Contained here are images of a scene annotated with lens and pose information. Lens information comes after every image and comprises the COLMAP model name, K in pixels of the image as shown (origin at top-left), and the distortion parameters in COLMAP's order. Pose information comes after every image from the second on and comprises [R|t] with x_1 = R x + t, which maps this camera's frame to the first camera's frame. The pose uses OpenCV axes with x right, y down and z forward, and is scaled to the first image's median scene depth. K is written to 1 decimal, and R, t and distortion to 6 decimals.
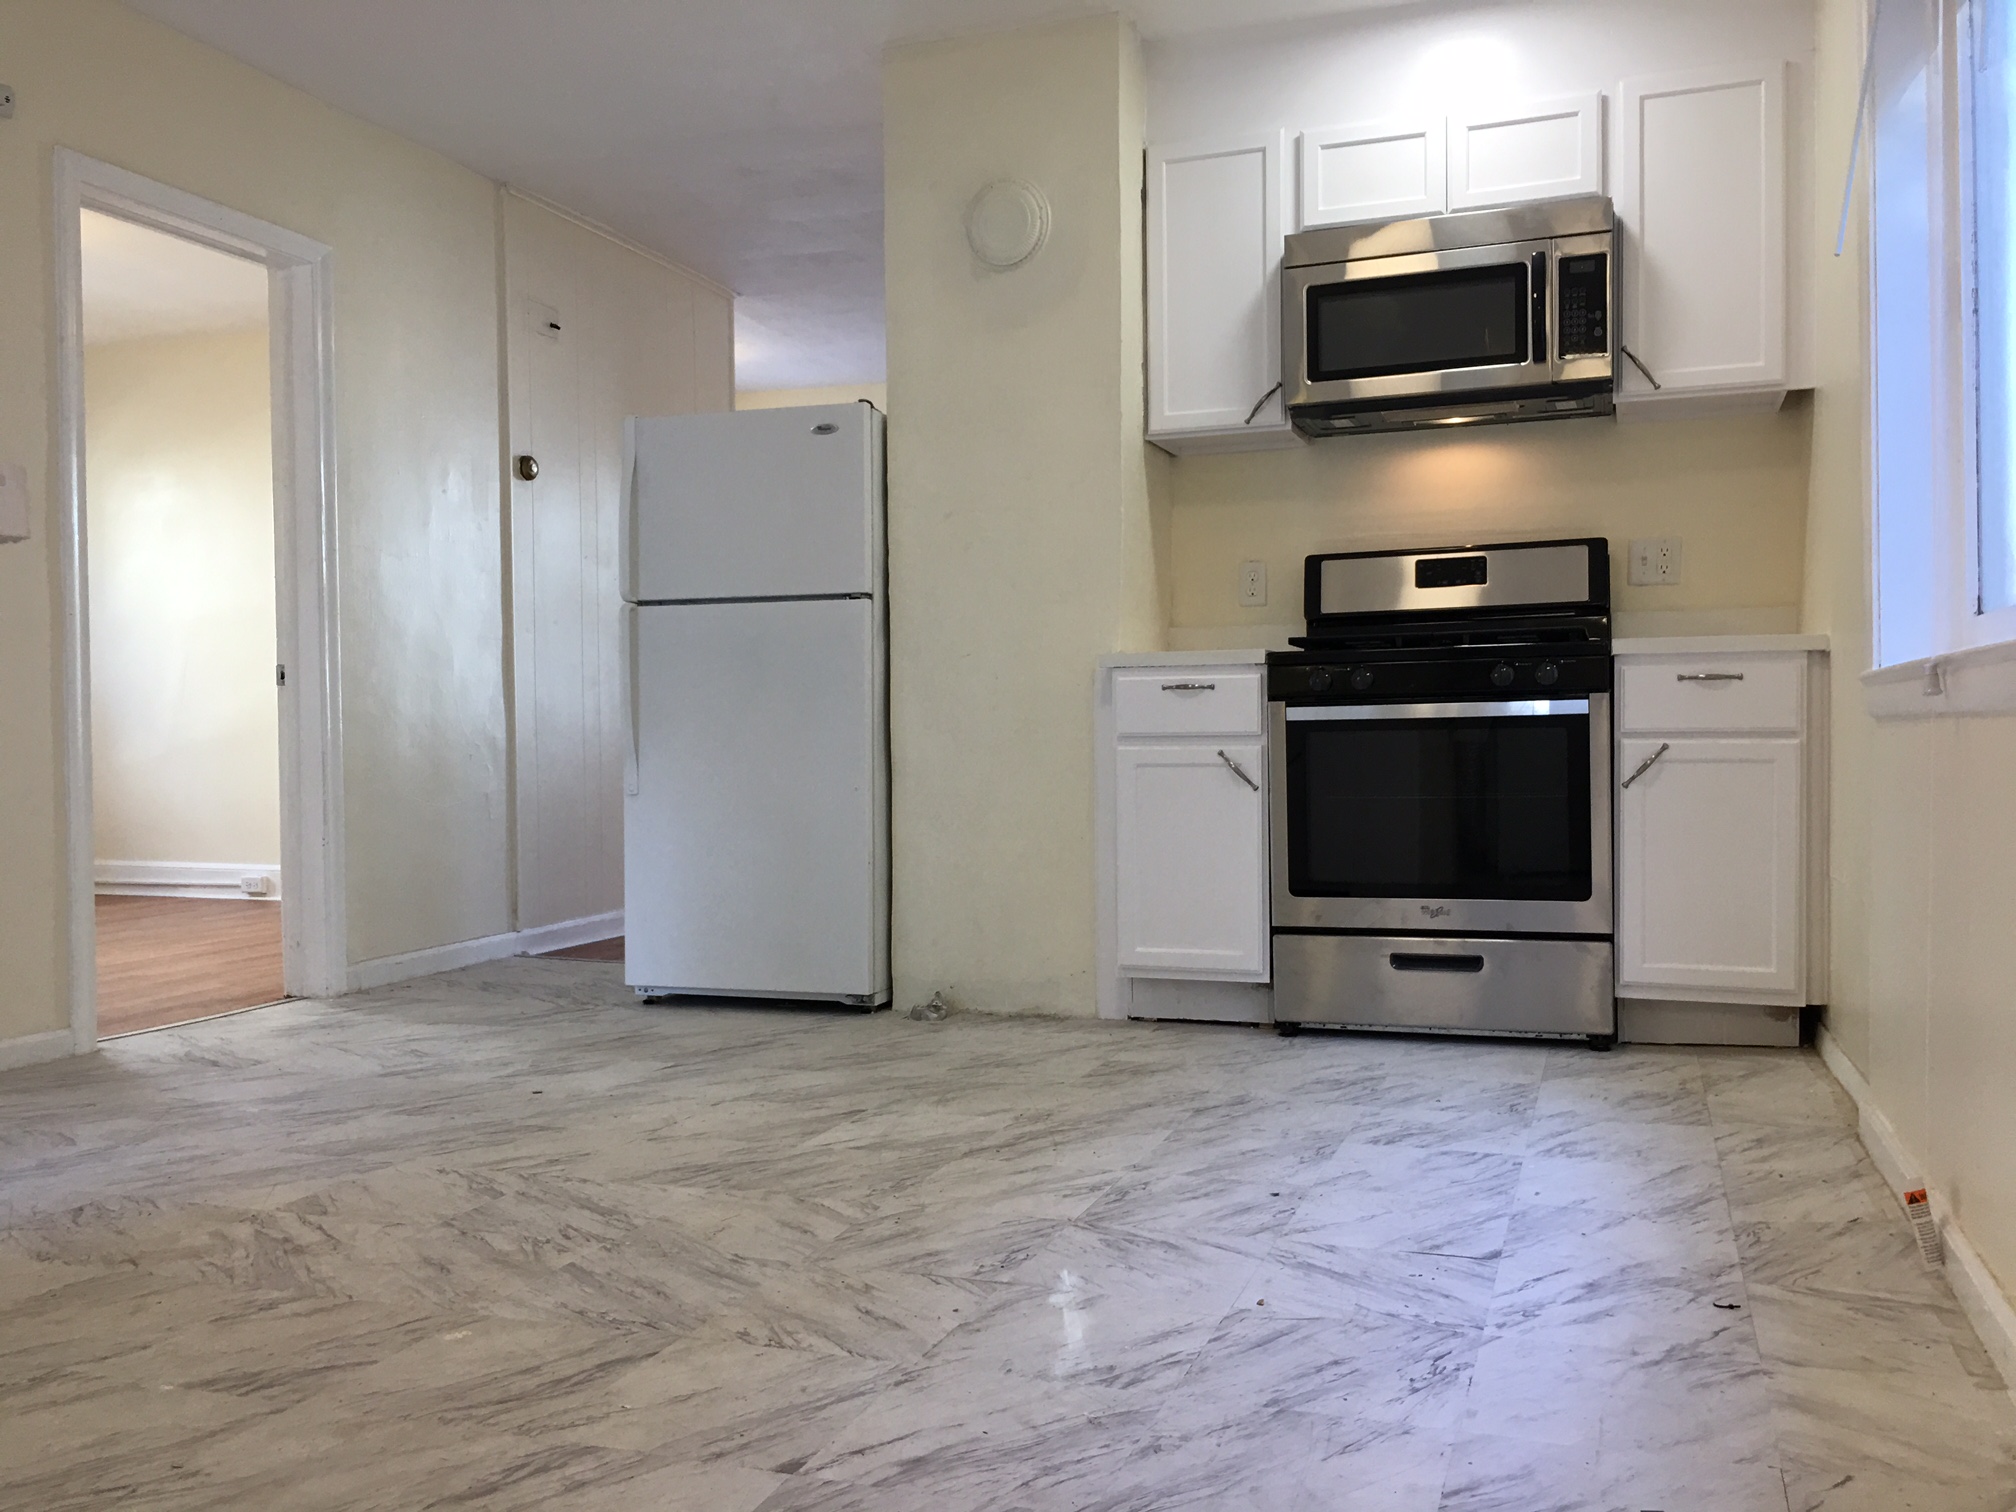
lens RADIAL K [[1698.1, 0, 992.3], [0, 1698.1, 767.6], [0, 0, 1]] dist [0.073740, -0.092524]
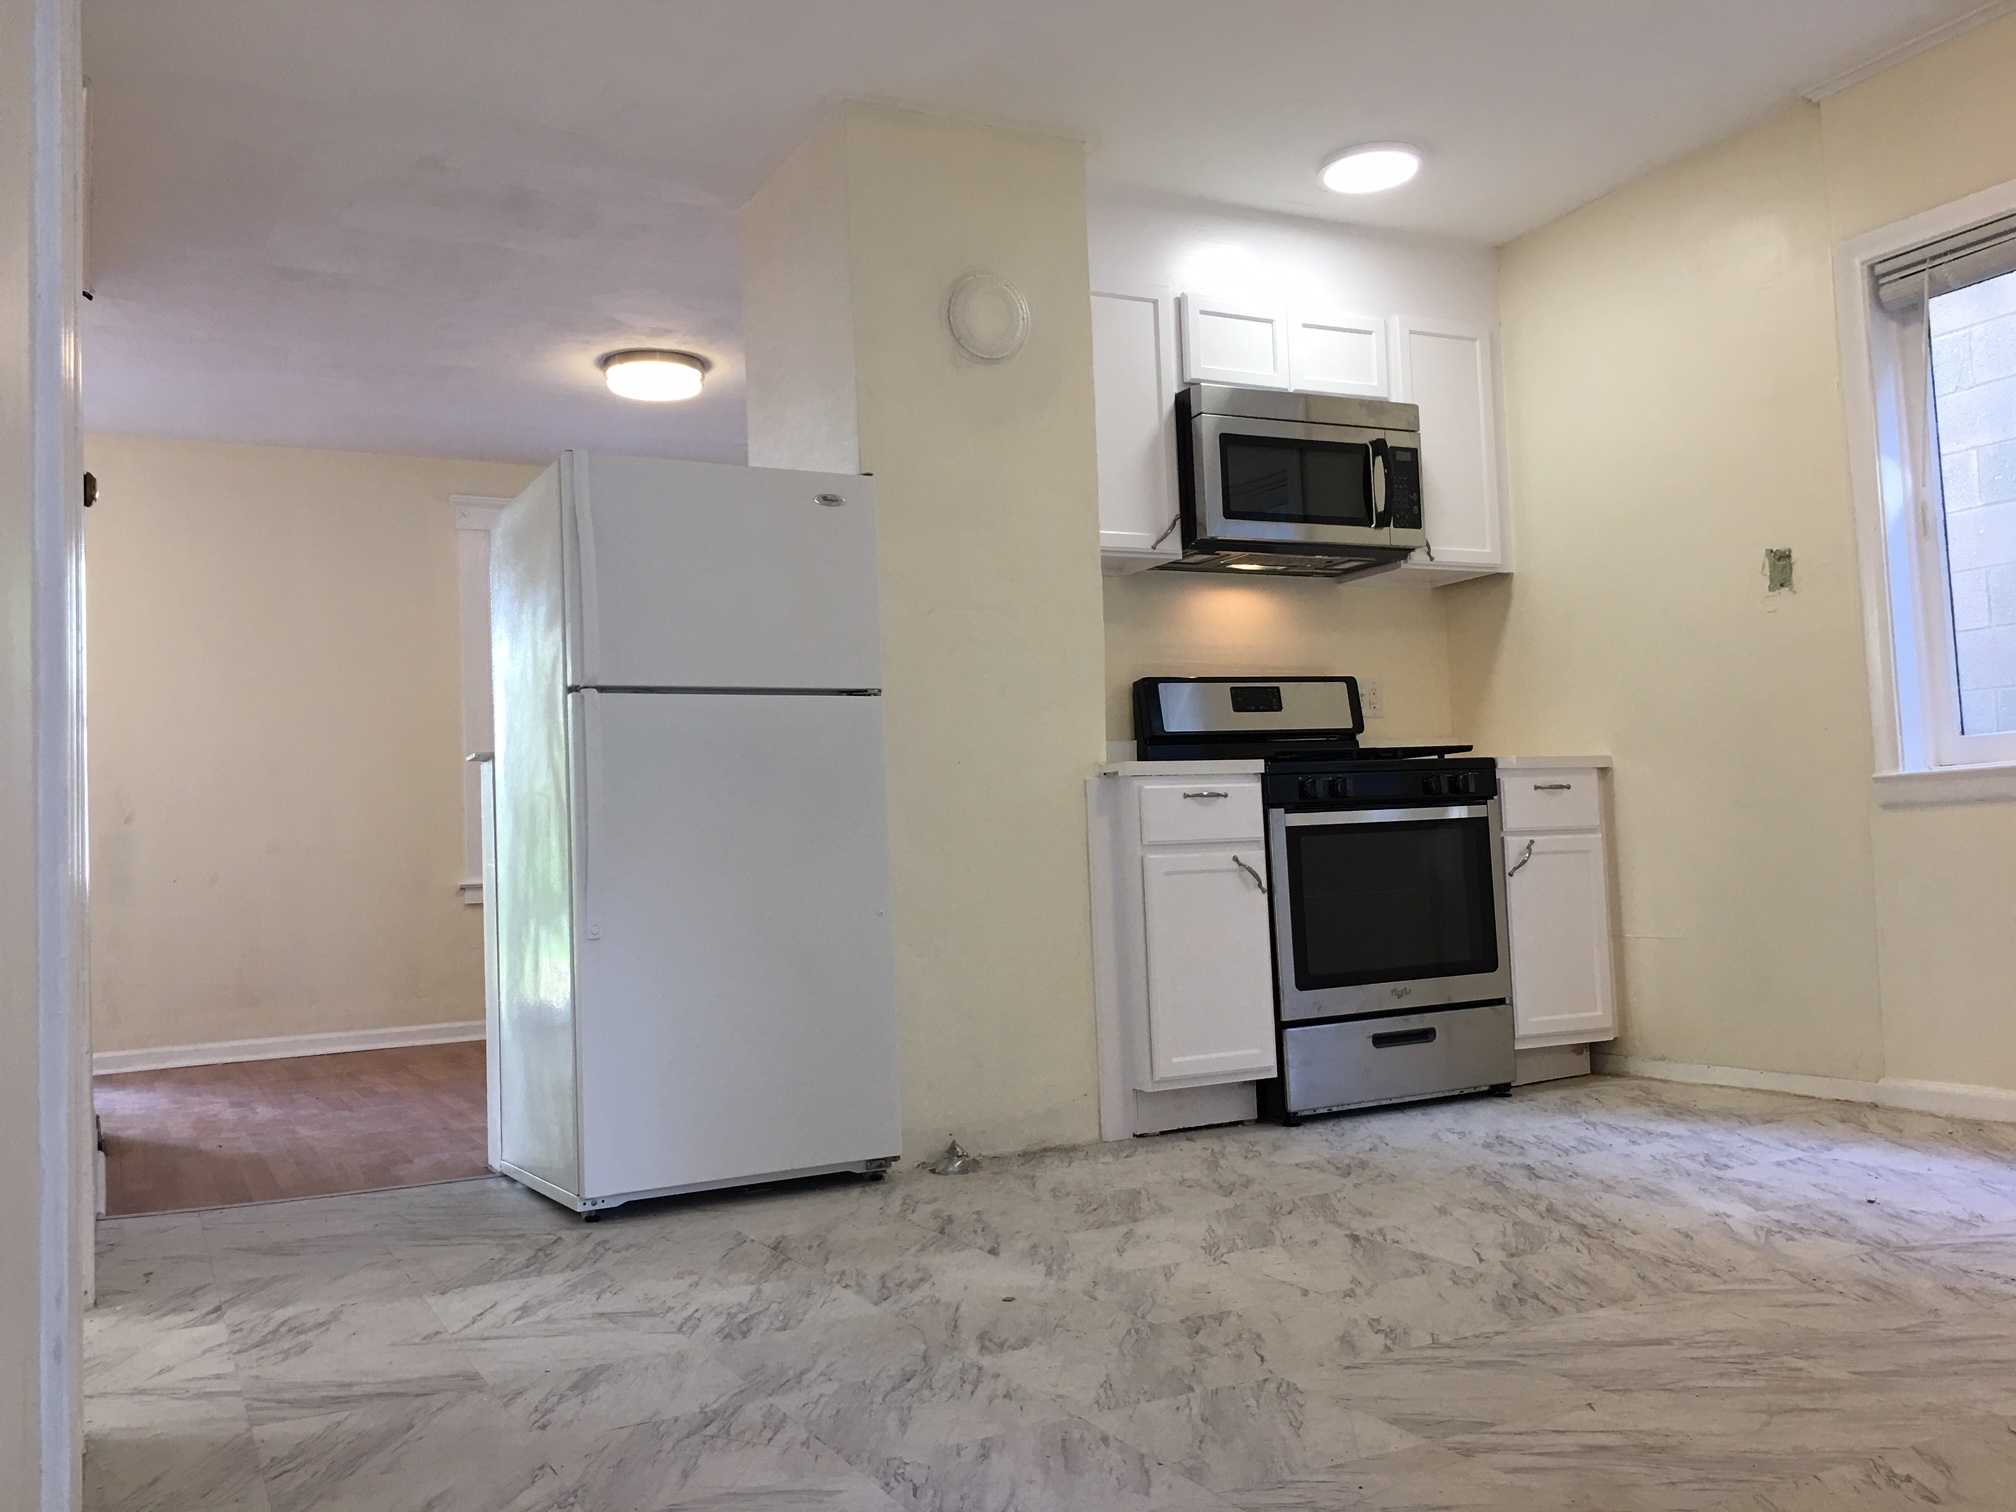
lens RADIAL K [[1698.1, 0, 1001.6], [0, 1698.1, 748.6], [0, 0, 1]] dist [0.073740, -0.092524]
pose [[0.689997, 0.027072, 0.723306, -0.763650], [0.050085, 0.995119, -0.085024, 0.006398], [-0.722078, 0.094893, 0.685273, 0.407236]]
